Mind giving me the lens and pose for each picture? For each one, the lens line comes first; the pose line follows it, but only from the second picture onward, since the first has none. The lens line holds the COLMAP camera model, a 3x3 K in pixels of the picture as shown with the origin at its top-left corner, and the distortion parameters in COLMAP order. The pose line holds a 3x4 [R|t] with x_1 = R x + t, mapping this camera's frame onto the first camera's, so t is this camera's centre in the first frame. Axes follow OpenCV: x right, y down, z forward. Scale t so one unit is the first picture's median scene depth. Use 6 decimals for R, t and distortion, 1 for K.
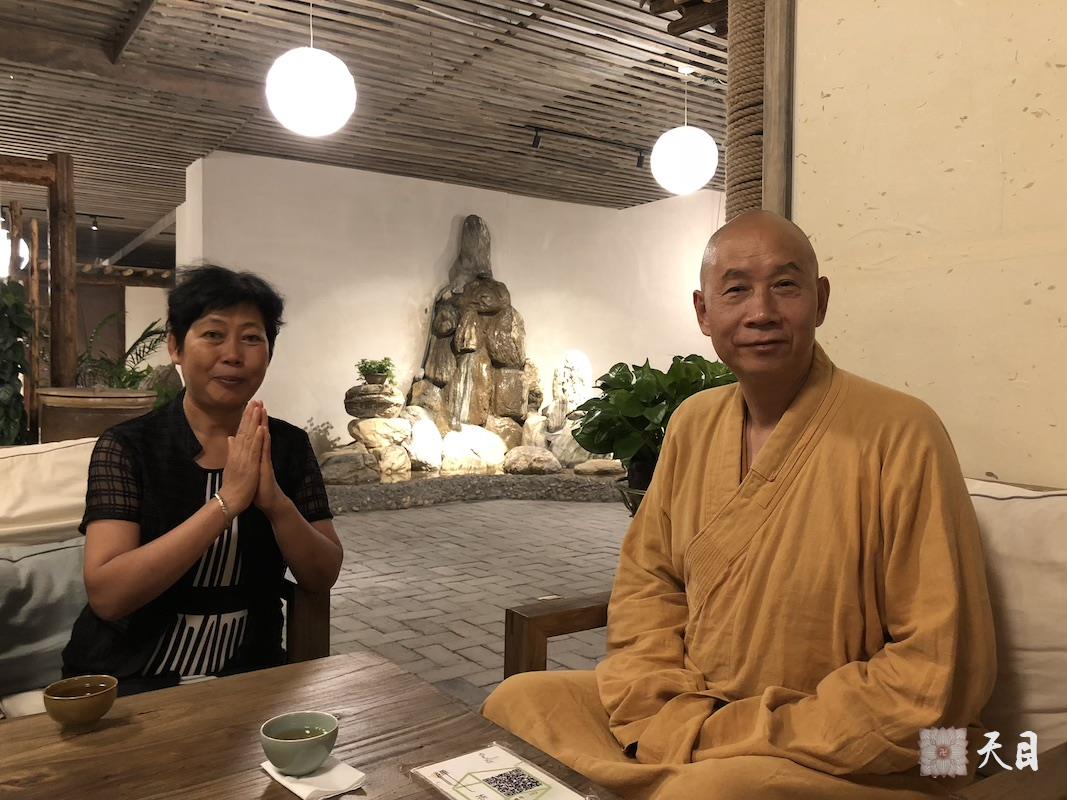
lens RADIAL K [[869.6, 0, 528.6], [0, 869.6, 401.5], [0, 0, 1]] dist [0.020159, -0.026211]
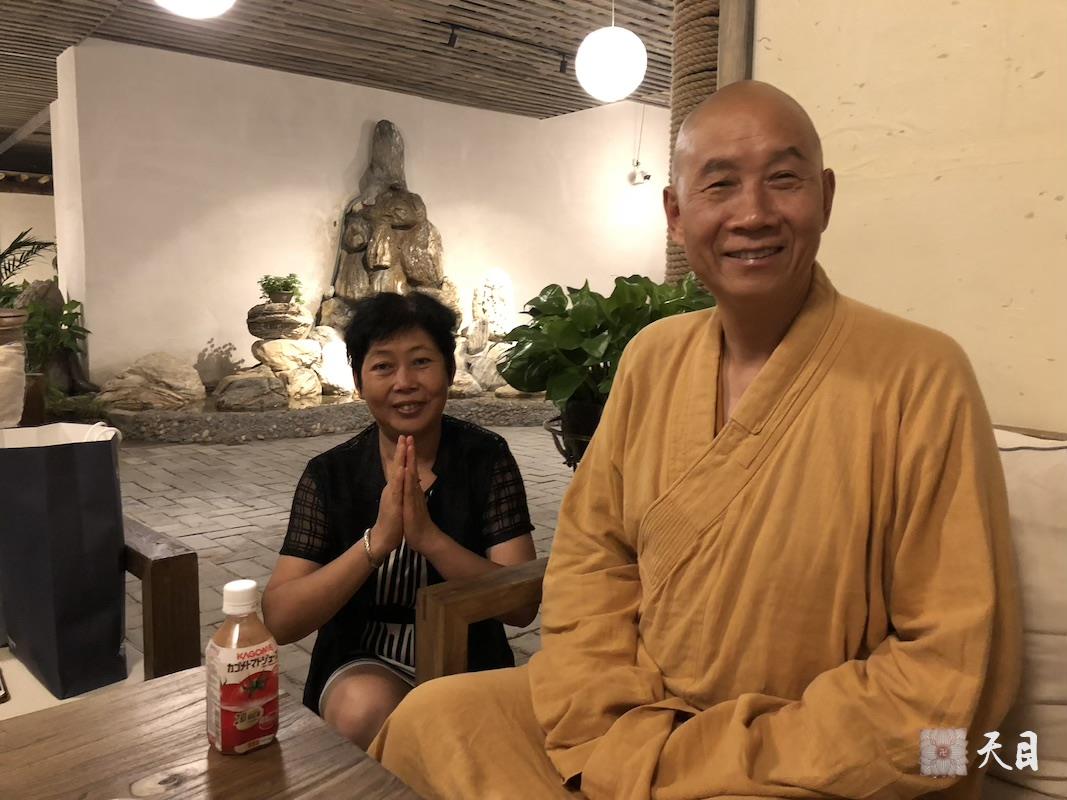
lens RADIAL K [[869.6, 0, 547.3], [0, 869.6, 391.4], [0, 0, 1]] dist [0.020159, -0.026211]
pose [[0.993487, -0.007836, 0.113678, 0.002699], [-0.001453, 0.996680, 0.081408, -0.005841], [-0.113939, -0.081043, 0.990177, 0.144675]]
